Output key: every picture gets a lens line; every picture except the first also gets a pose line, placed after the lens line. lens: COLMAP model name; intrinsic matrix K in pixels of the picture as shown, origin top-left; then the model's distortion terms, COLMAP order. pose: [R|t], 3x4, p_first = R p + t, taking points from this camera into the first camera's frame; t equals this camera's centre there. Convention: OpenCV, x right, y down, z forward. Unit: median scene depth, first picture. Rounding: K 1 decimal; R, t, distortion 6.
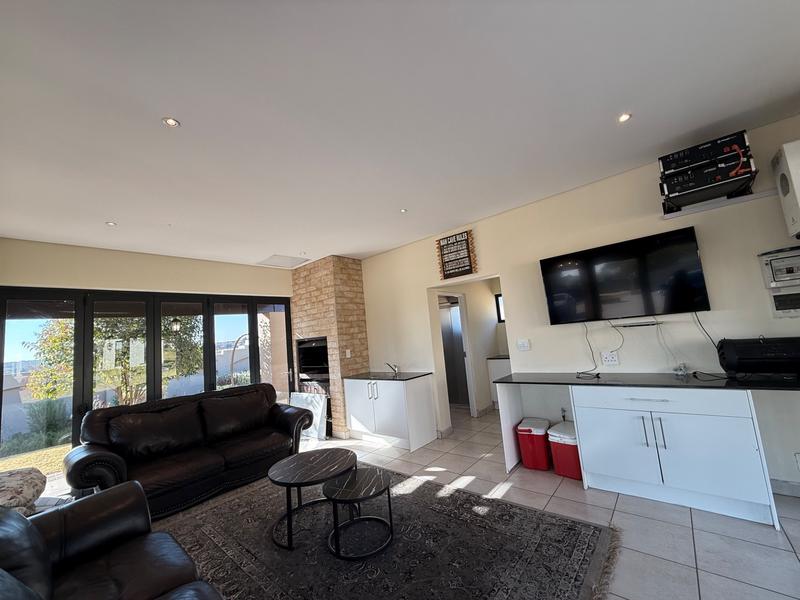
lens RADIAL K [[318.0, 0, 401.9], [0, 318.0, 299.0], [0, 0, 1]] dist [0.002333, -0.000387]
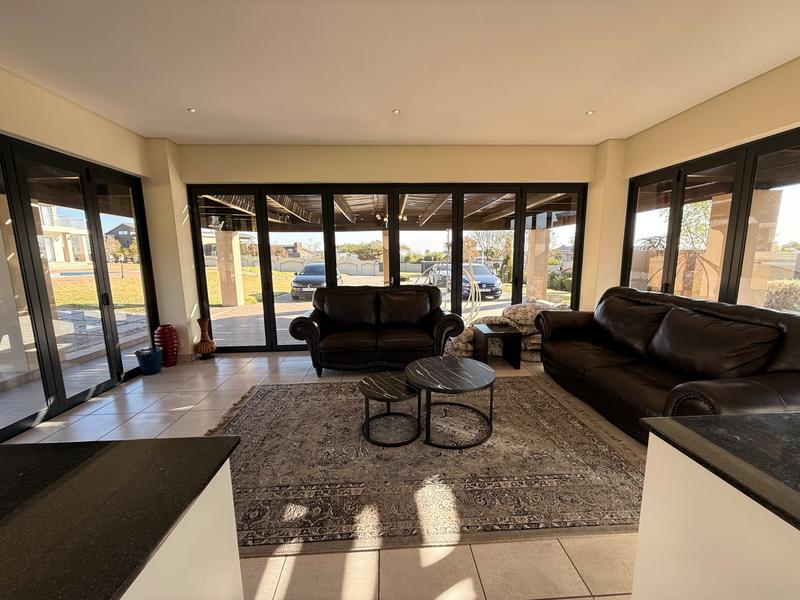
lens RADIAL K [[318.0, 0, 404.5], [0, 318.0, 302.0], [0, 0, 1]] dist [0.002333, -0.000387]
pose [[-0.716544, 0.195274, -0.669652, 0.409438], [0.150224, 0.980689, 0.125231, 0.157978], [0.681174, -0.010864, -0.732041, 1.531279]]
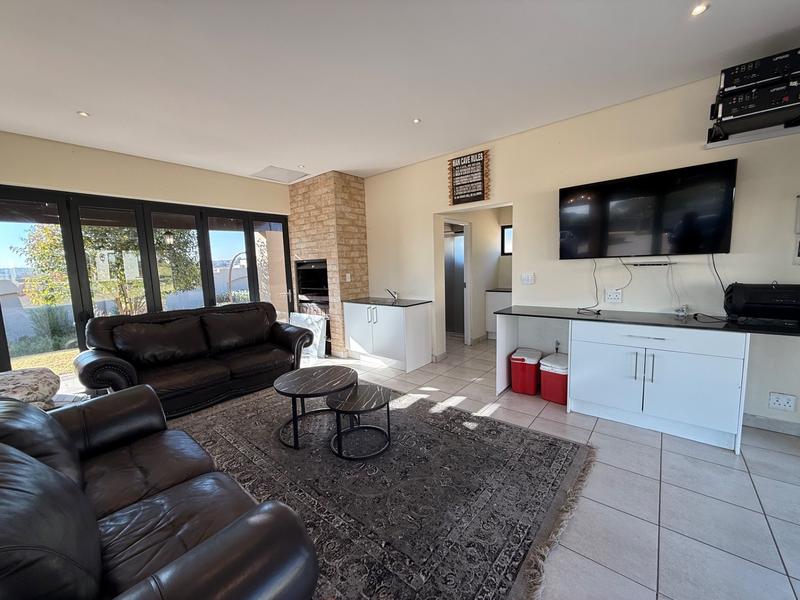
lens RADIAL K [[318.0, 0, 401.0], [0, 318.0, 299.0], [0, 0, 1]] dist [0.002333, -0.000387]
pose [[0.998293, 0.055445, 0.018370, -0.031437], [-0.058122, 0.974120, 0.218432, 0.016714], [-0.005784, -0.219126, 0.975679, 0.031177]]
